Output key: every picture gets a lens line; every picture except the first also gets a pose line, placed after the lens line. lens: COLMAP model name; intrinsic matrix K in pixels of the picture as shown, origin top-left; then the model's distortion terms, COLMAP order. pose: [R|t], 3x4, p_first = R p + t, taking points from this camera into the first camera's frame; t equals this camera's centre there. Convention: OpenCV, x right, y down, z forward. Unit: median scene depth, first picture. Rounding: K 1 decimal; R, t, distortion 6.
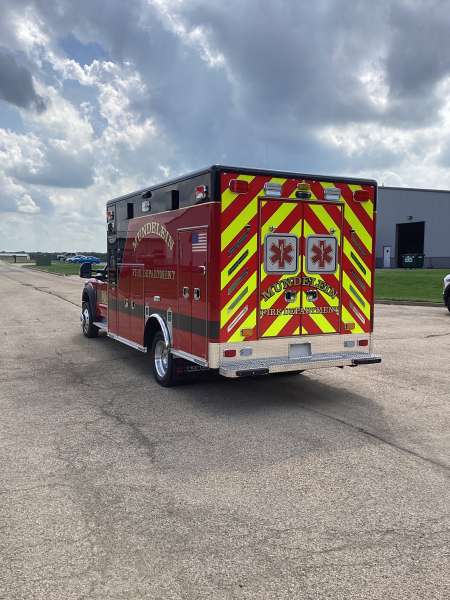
lens RADIAL K [[554.4, 0, 221.0], [0, 554.4, 302.9], [0, 0, 1]] dist [0.010748, 0.000000]
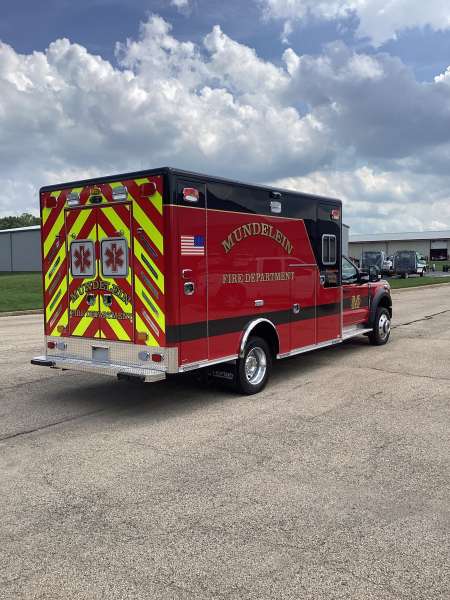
lens RADIAL K [[554.4, 0, 218.9], [0, 554.4, 300.2], [0, 0, 1]] dist [0.010748, 0.000000]
pose [[0.421598, 0.042351, -0.905793, 1.127128], [-0.047198, 0.998580, 0.024721, -0.045895], [0.905553, 0.032329, 0.422998, 0.754985]]
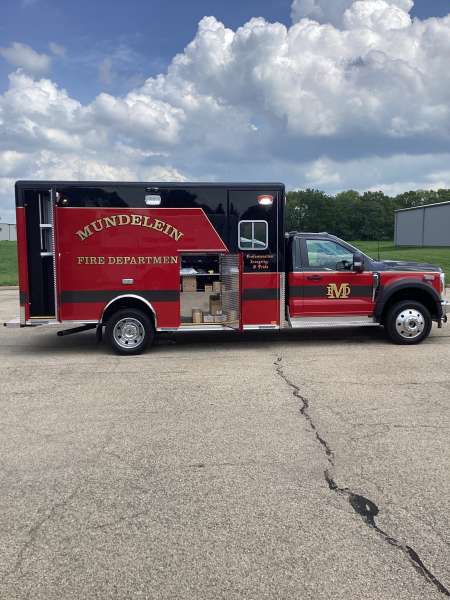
lens RADIAL K [[554.4, 0, 226.8], [0, 554.4, 282.7], [0, 0, 1]] dist [0.010748, 0.000000]
pose [[-0.360161, 0.060159, -0.930948, 1.313405], [-0.068132, 0.993557, 0.090564, -0.149717], [0.930399, 0.096045, -0.353742, 1.977945]]
